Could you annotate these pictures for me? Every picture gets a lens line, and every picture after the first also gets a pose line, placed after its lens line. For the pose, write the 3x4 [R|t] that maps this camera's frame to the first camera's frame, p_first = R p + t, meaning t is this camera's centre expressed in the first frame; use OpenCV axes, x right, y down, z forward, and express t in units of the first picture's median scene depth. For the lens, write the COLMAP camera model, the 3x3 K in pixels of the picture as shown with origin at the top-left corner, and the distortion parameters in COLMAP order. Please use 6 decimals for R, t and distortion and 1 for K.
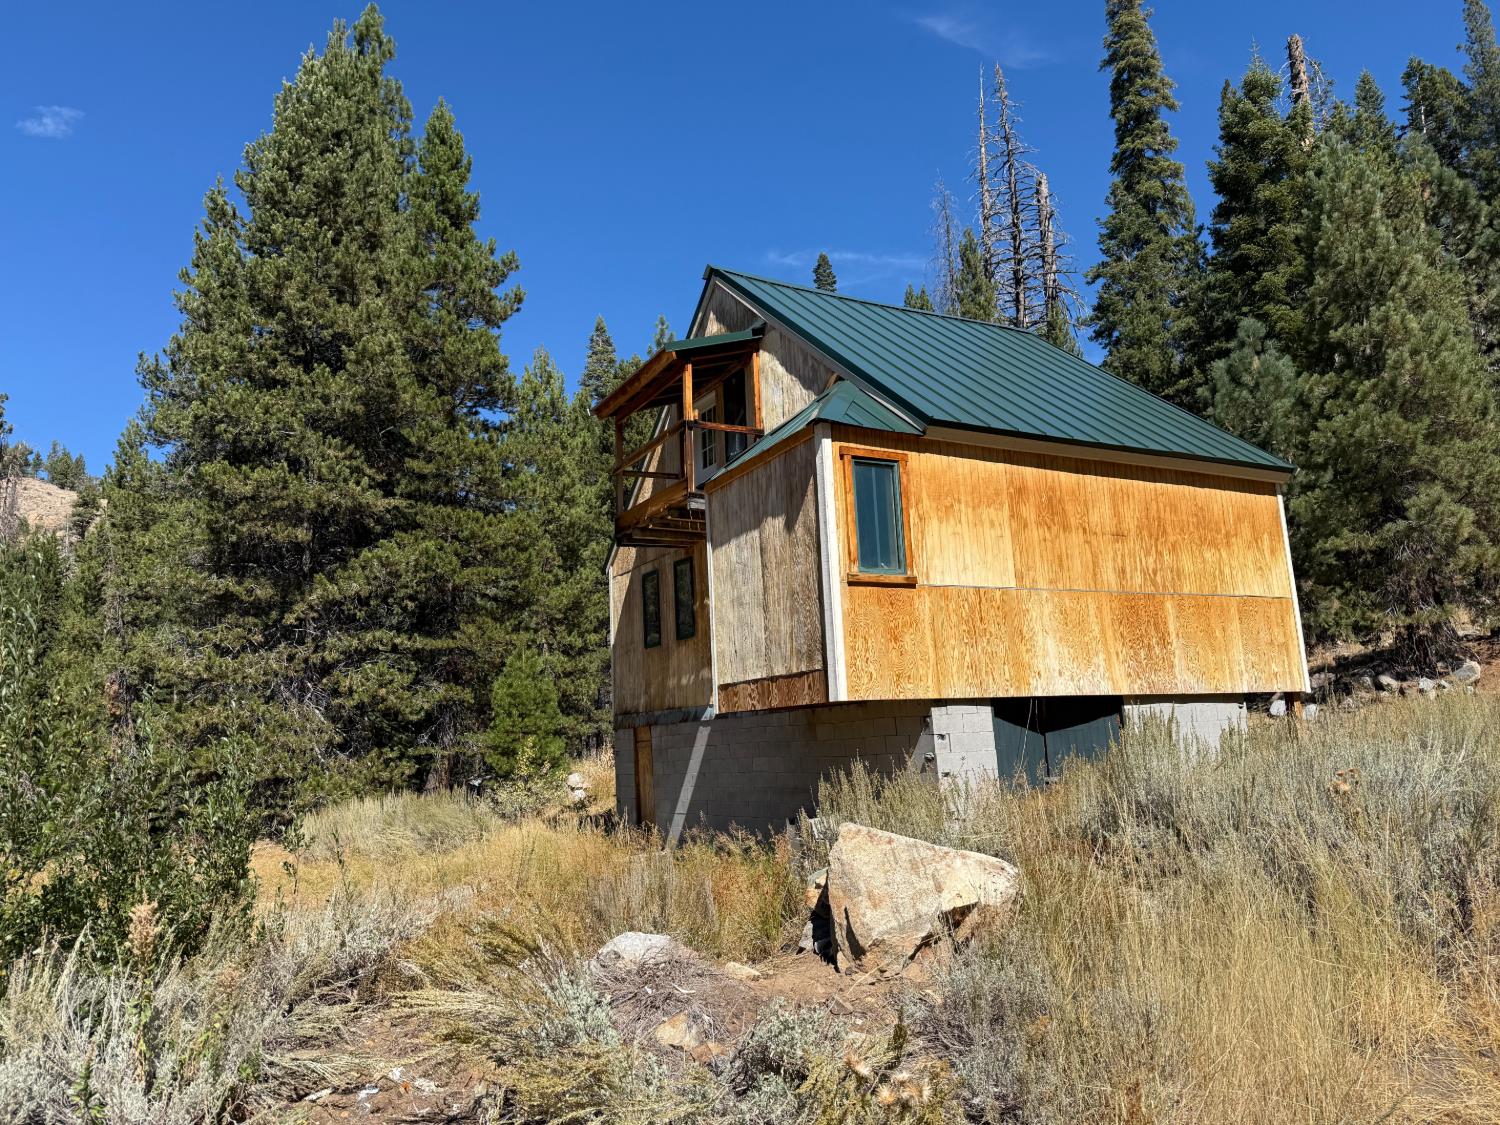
lens RADIAL K [[1088.0, 0, 750.0], [0, 1088.0, 562.5], [0, 0, 1]] dist [0.063049, -0.003379]
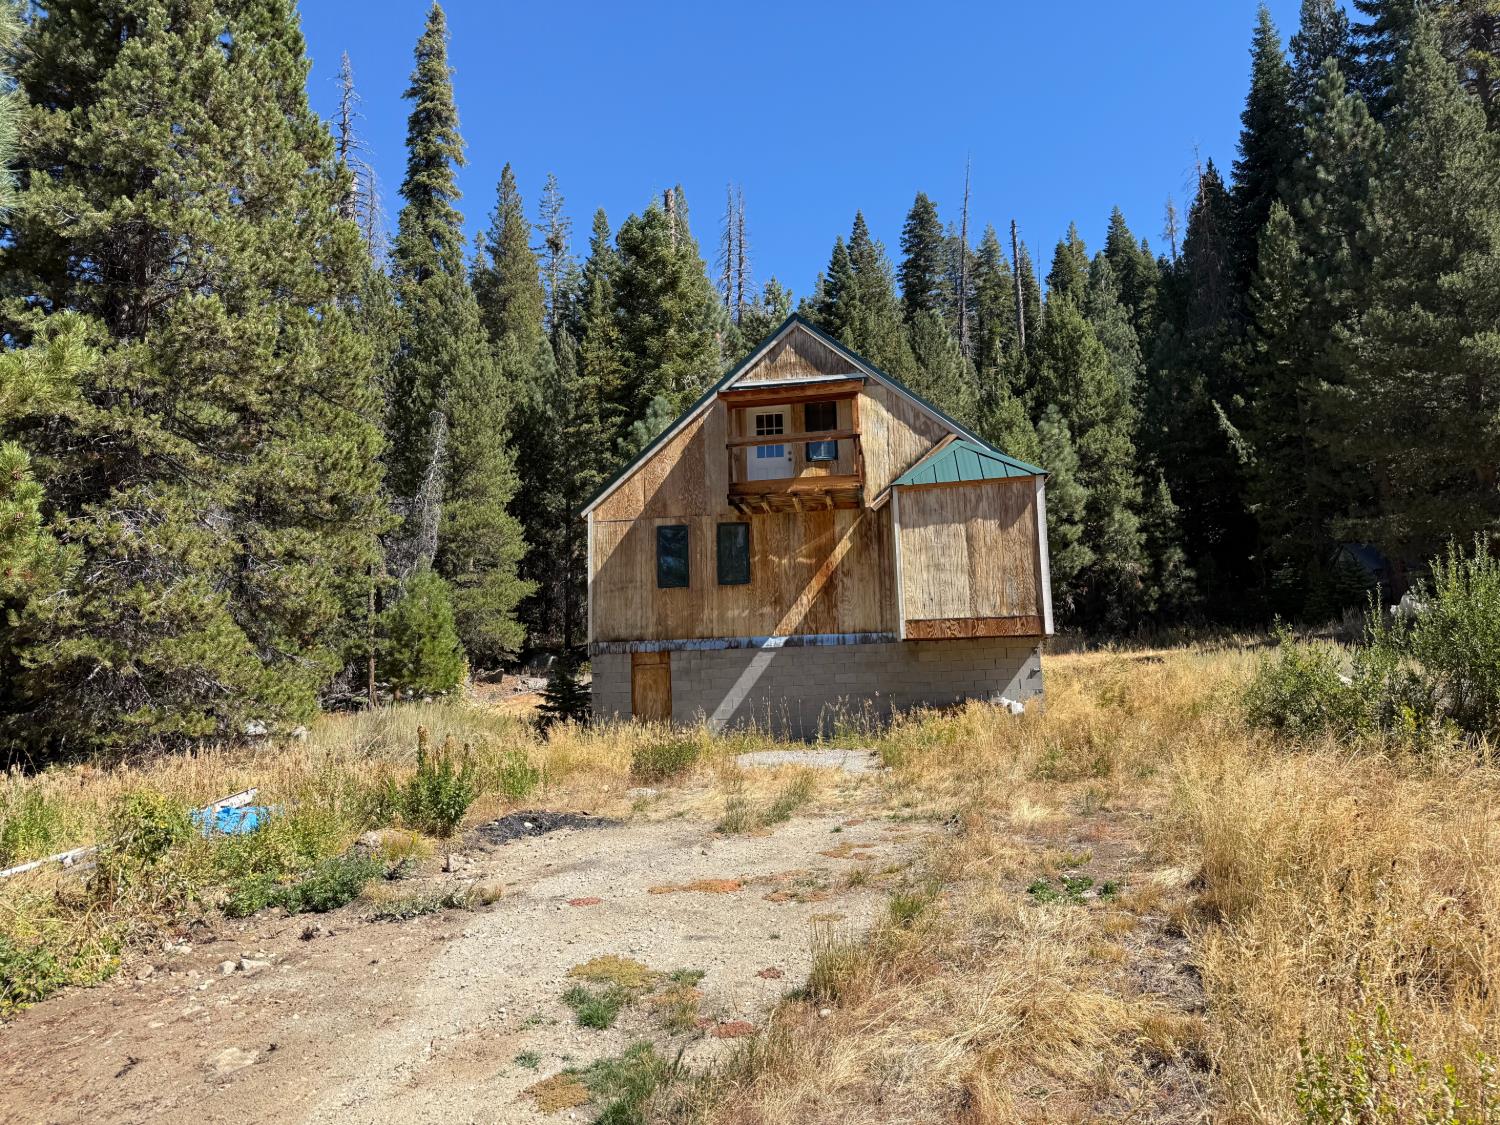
lens RADIAL K [[1088.0, 0, 750.0], [0, 1088.0, 562.5], [0, 0, 1]] dist [0.063049, -0.003379]
pose [[0.634391, 0.139001, 0.760413, -1.400840], [-0.133173, 0.988645, -0.069618, 0.177340], [-0.761455, -0.057101, 0.645698, 0.206192]]
